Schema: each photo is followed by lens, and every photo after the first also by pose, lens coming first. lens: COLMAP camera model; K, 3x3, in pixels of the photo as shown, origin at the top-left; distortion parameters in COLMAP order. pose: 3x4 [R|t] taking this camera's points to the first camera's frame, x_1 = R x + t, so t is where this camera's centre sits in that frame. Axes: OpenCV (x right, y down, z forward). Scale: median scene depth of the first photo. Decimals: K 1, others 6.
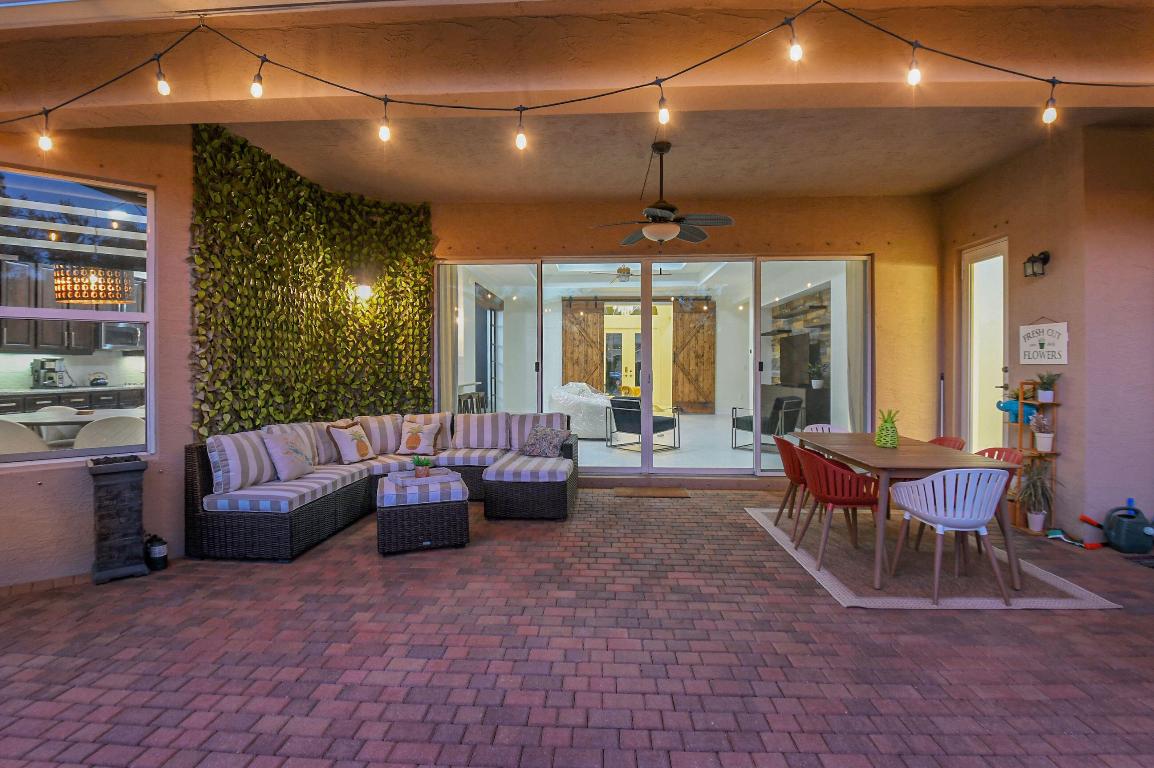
lens RADIAL K [[562.0, 0, 574.1], [0, 562.0, 370.2], [0, 0, 1]] dist [0.014170, -0.030881]
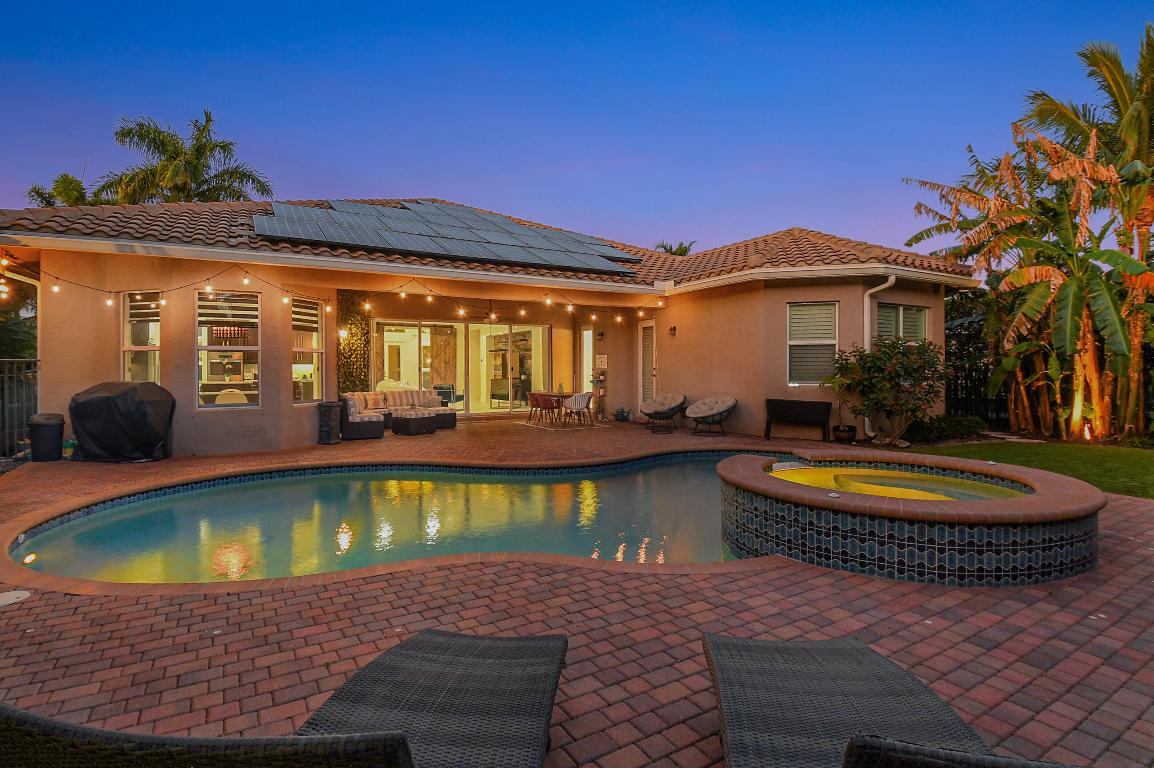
lens RADIAL K [[562.0, 0, 574.1], [0, 562.0, 370.2], [0, 0, 1]] dist [0.014170, -0.030881]
pose [[0.838599, -0.004343, 0.544731, -0.978741], [0.007711, 0.999963, -0.003899, 0.014220], [-0.544694, 0.007470, 0.838602, -1.510398]]
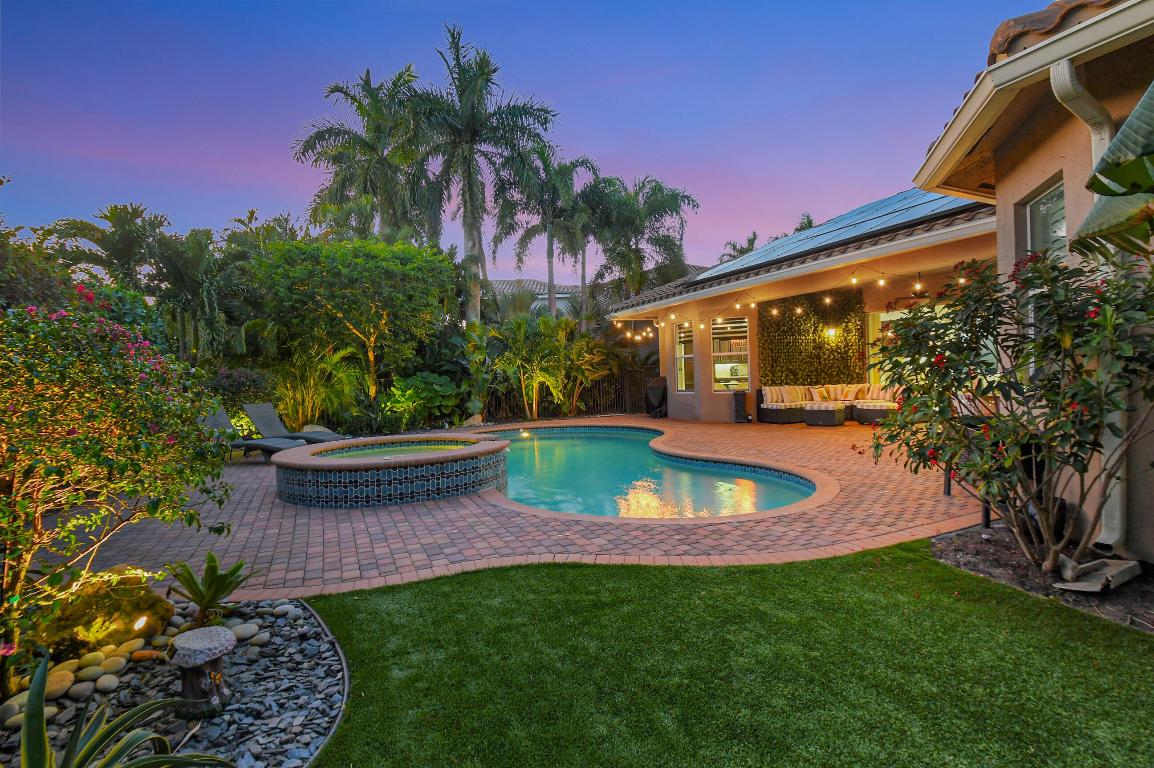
lens RADIAL K [[556.0, 0, 577.0], [0, 556.0, 384.0], [0, 0, 1]] dist [0.016585, 0.000054]
pose [[0.465373, -0.002314, -0.885112, 1.469052], [0.026162, 0.999596, 0.011142, 0.028004], [0.884728, -0.028341, 0.465246, -1.265327]]
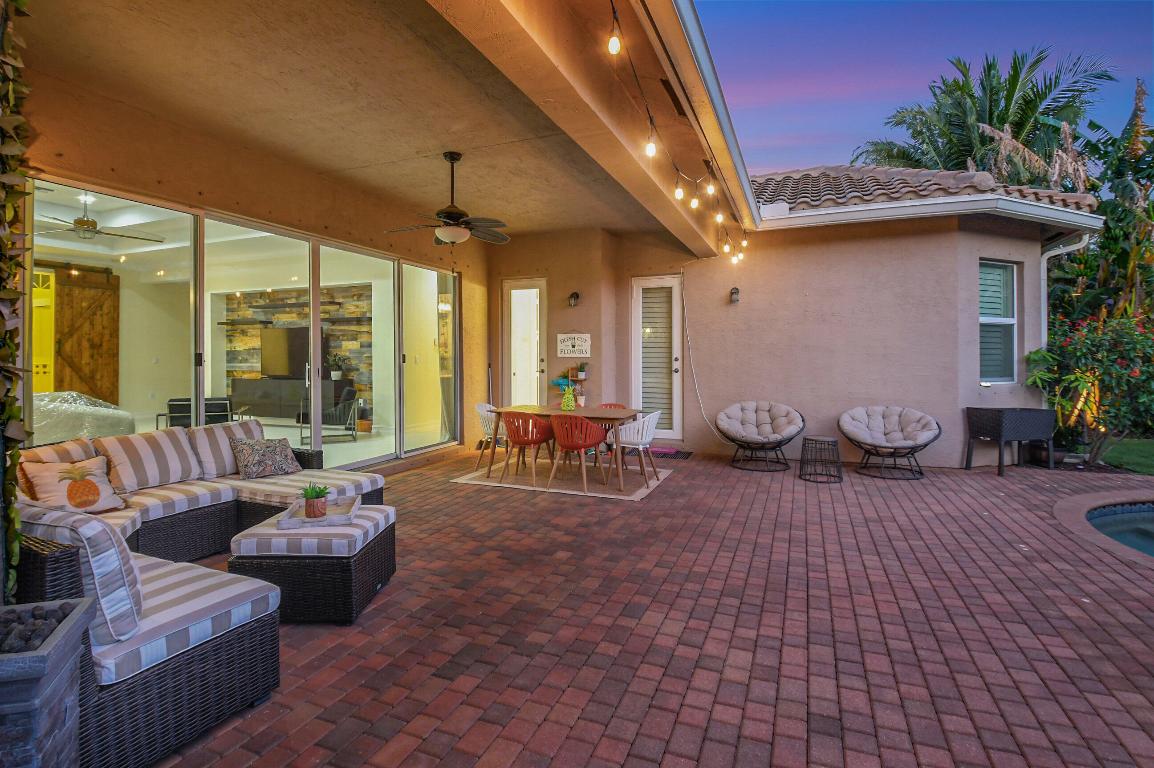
lens RADIAL K [[553.1, 0, 573.3], [0, 553.1, 358.5], [0, 0, 1]] dist [-0.012240, -0.000387]
pose [[0.338980, -0.001199, 0.940793, -0.741907], [0.008799, 0.999959, -0.001896, -0.003050], [-0.940752, 0.008921, 0.338977, 0.404781]]
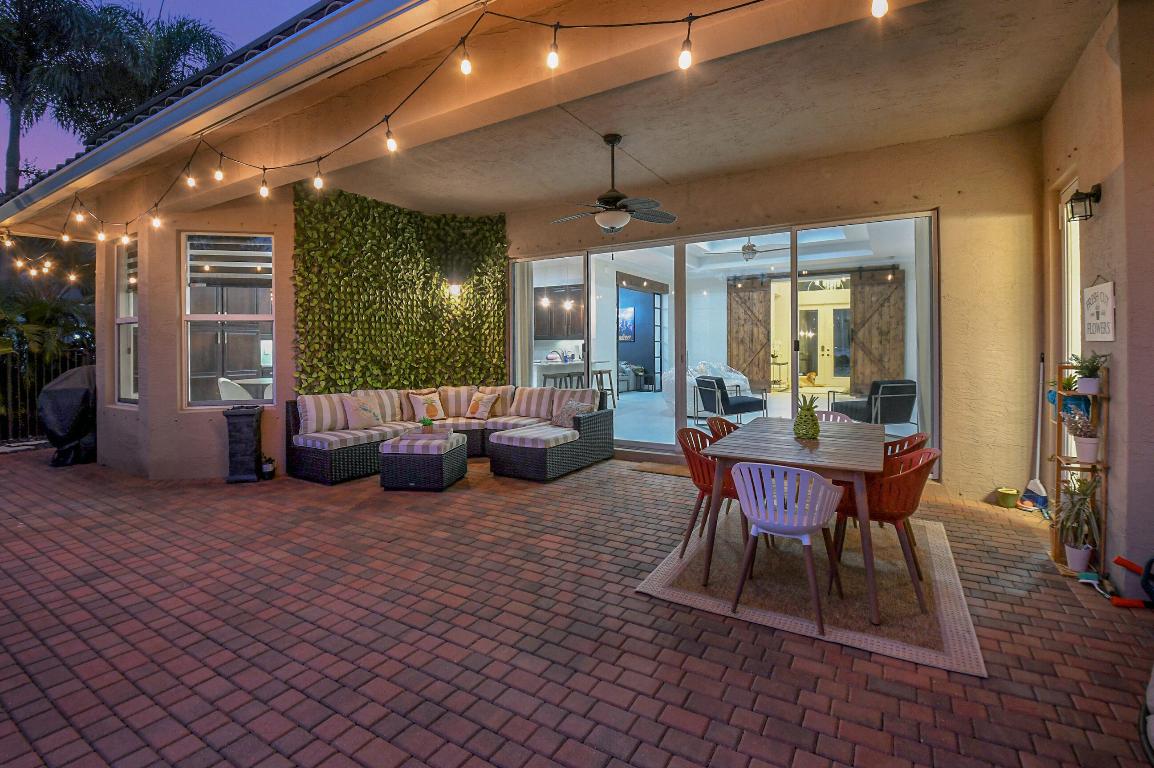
lens RADIAL K [[527.0, 0, 573.3], [0, 527.0, 349.7], [0, 0, 1]] dist [0.003876, -0.020031]
pose [[0.880102, -0.003495, -0.474772, 0.536240], [0.003719, 0.999993, -0.000467, -0.001222], [0.474770, -0.001354, 0.880109, 0.089094]]
